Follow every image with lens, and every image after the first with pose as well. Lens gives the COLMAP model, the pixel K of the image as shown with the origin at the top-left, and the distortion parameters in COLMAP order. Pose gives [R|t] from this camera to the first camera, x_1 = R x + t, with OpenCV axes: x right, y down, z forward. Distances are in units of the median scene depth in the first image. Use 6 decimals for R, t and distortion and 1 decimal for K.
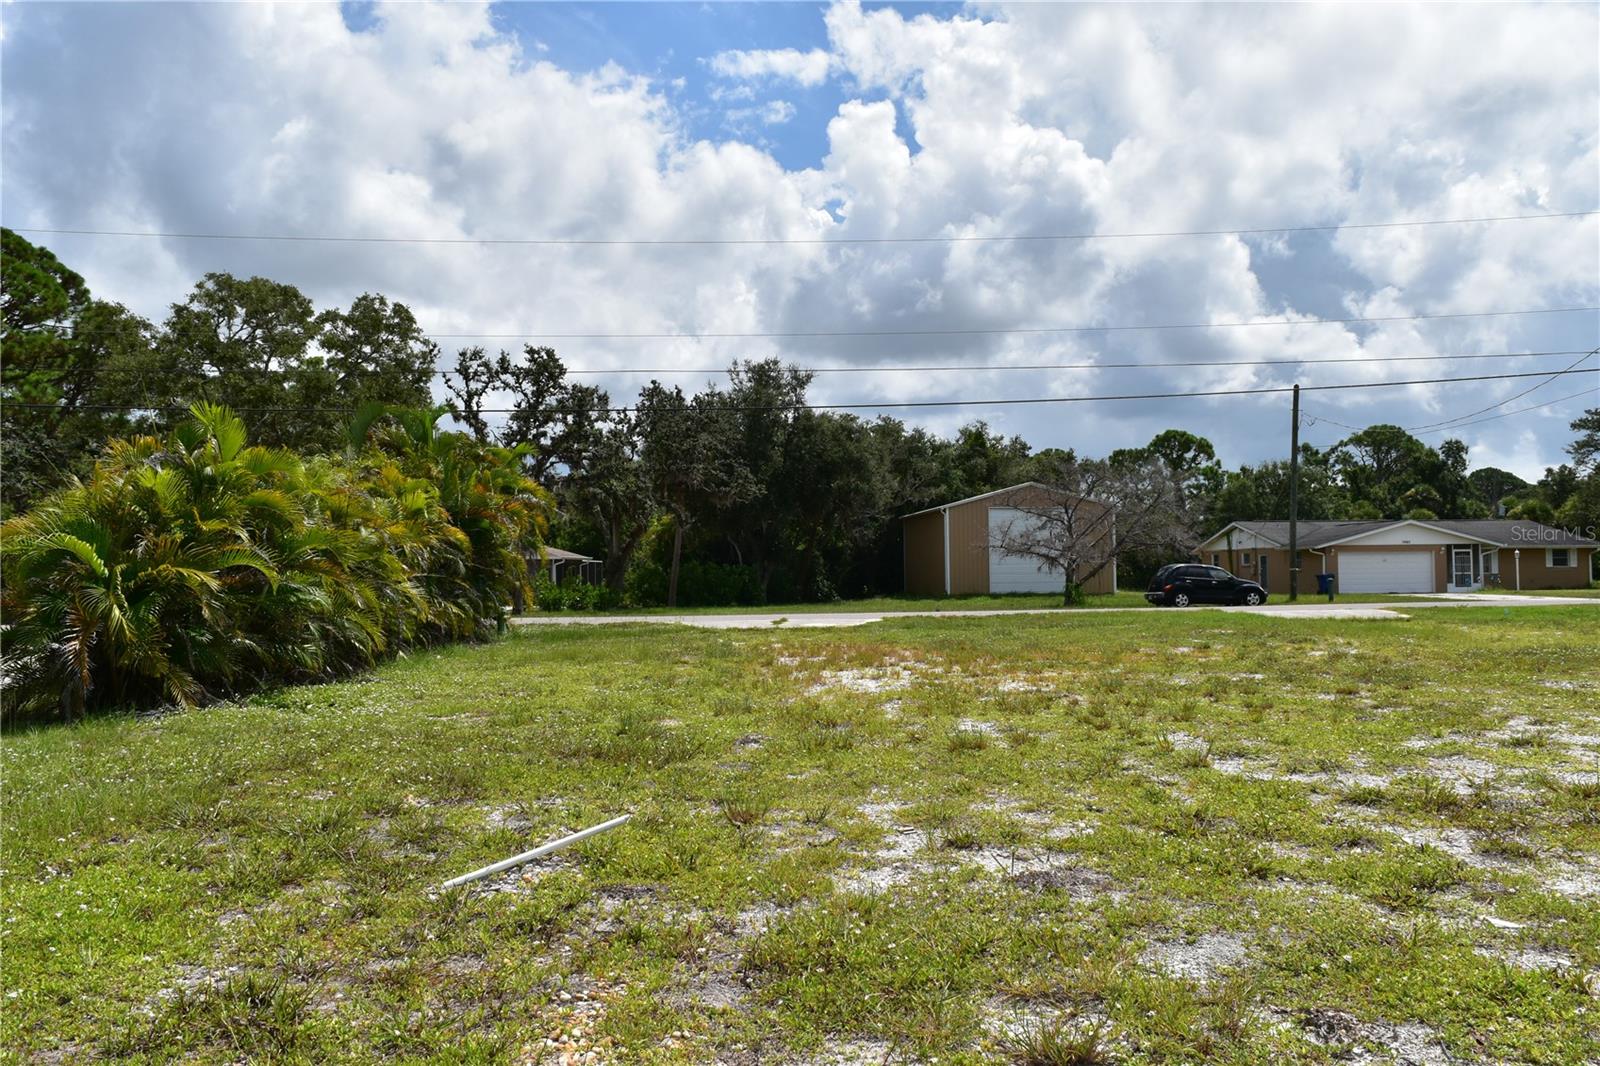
lens RADIAL K [[1278.6, 0, 800.5], [0, 1278.6, 531.9], [0, 0, 1]] dist [0.004771, 0.013023]
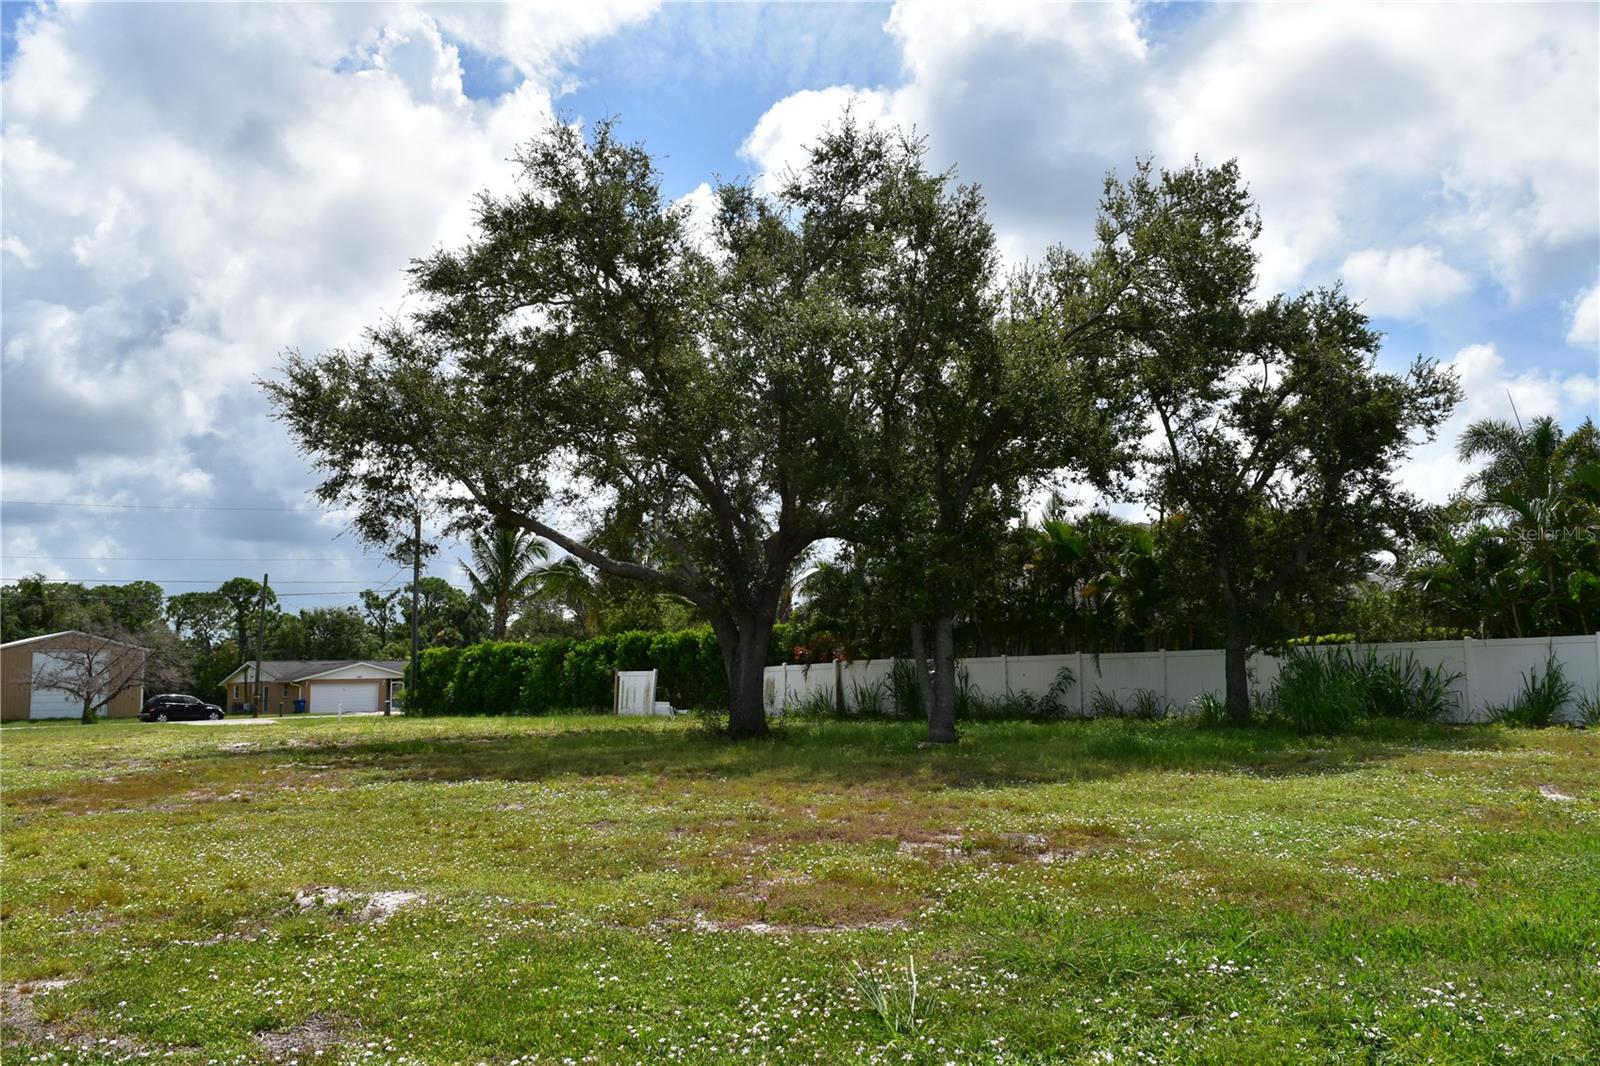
lens RADIAL K [[1278.6, 0, 796.8], [0, 1278.6, 531.5], [0, 0, 1]] dist [0.004771, 0.013023]
pose [[0.793259, 0.066689, 0.605221, -0.029963], [-0.006132, 0.994808, -0.101580, -0.012103], [-0.608853, 0.076868, 0.789550, -0.476610]]
